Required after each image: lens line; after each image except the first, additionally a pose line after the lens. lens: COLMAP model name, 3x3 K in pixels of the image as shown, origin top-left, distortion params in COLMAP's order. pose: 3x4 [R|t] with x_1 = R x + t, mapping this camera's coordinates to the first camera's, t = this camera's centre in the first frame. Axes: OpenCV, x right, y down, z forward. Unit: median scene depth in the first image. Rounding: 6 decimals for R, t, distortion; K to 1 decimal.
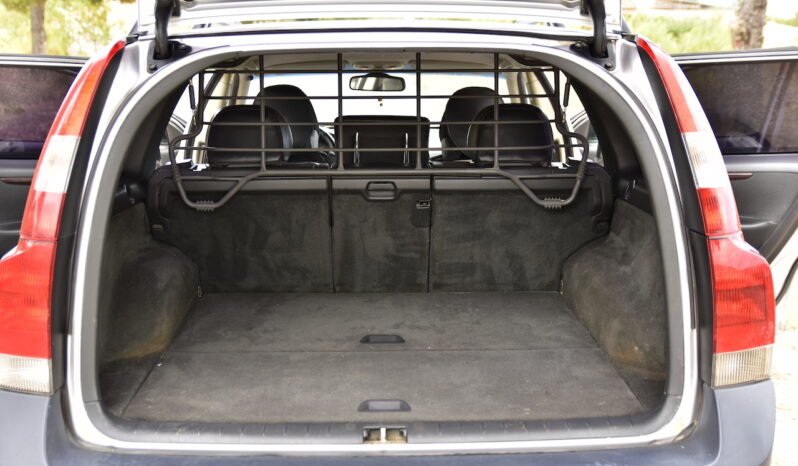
lens RADIAL K [[1051.3, 0, 399.0], [0, 1051.3, 233.0], [0, 0, 1]] dist [0.033980, 0.032283]
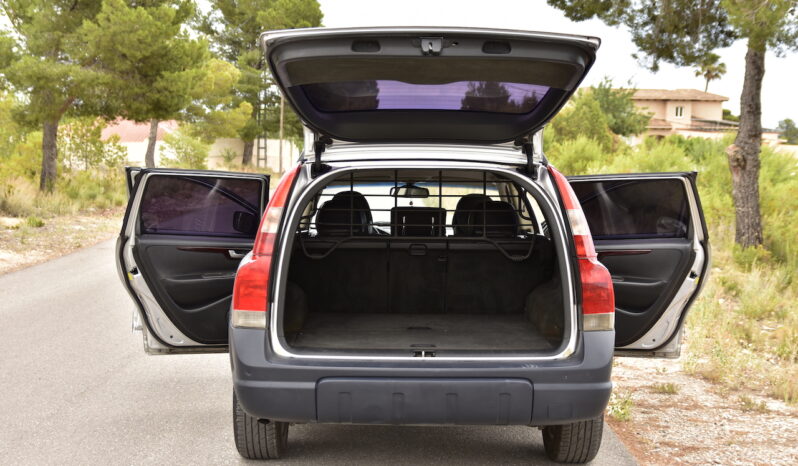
lens RADIAL K [[1153.5, 0, 399.0], [0, 1153.5, 233.0], [0, 0, 1]] dist [0.013459, -0.016817]
pose [[0.999874, 0.013049, -0.009064, -0.032414], [-0.014026, 0.992939, -0.117796, 0.160557], [0.007463, 0.117908, 0.992996, -0.909303]]
